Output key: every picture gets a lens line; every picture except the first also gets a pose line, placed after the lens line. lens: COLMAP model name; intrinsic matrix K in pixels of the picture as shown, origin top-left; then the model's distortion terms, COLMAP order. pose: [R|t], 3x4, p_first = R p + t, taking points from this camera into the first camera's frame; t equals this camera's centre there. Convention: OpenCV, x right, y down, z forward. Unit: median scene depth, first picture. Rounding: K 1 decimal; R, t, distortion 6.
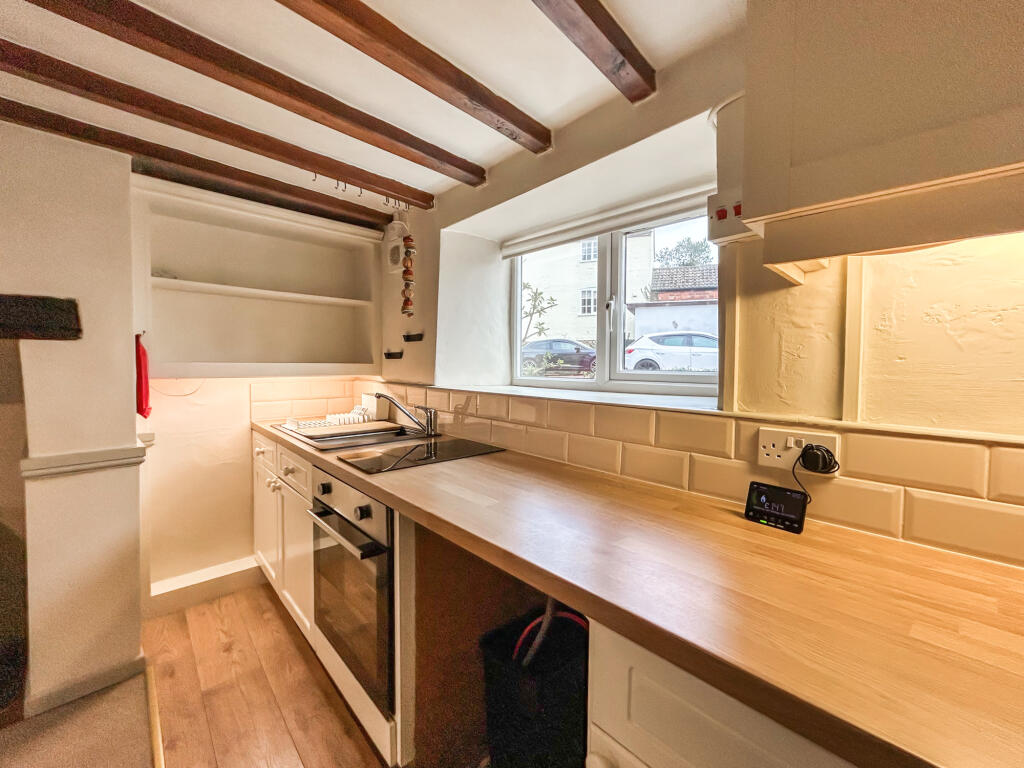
lens RADIAL K [[442.8, 0, 514.6], [0, 442.8, 390.0], [0, 0, 1]] dist [-0.001445, 0.000340]
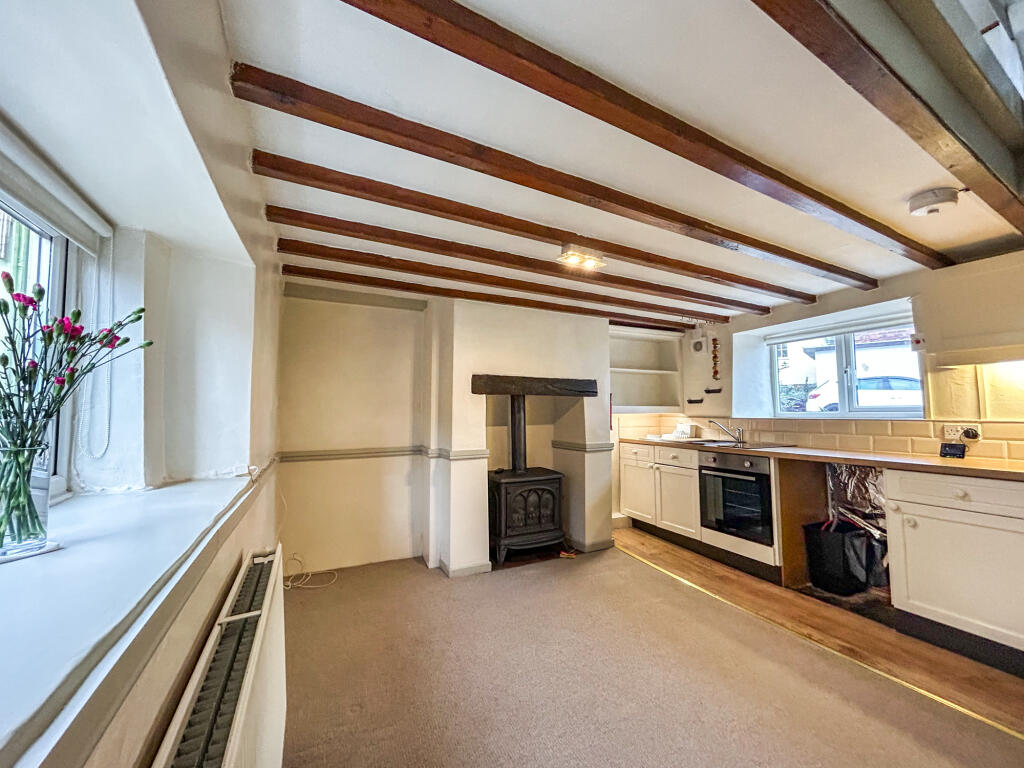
lens RADIAL K [[442.8, 0, 514.6], [0, 442.8, 390.0], [0, 0, 1]] dist [-0.001445, 0.000340]
pose [[0.949864, -0.028494, -0.311364, -0.522039], [-0.006535, 0.993812, -0.110883, 0.098189], [0.312597, 0.107358, 0.943800, -1.148065]]
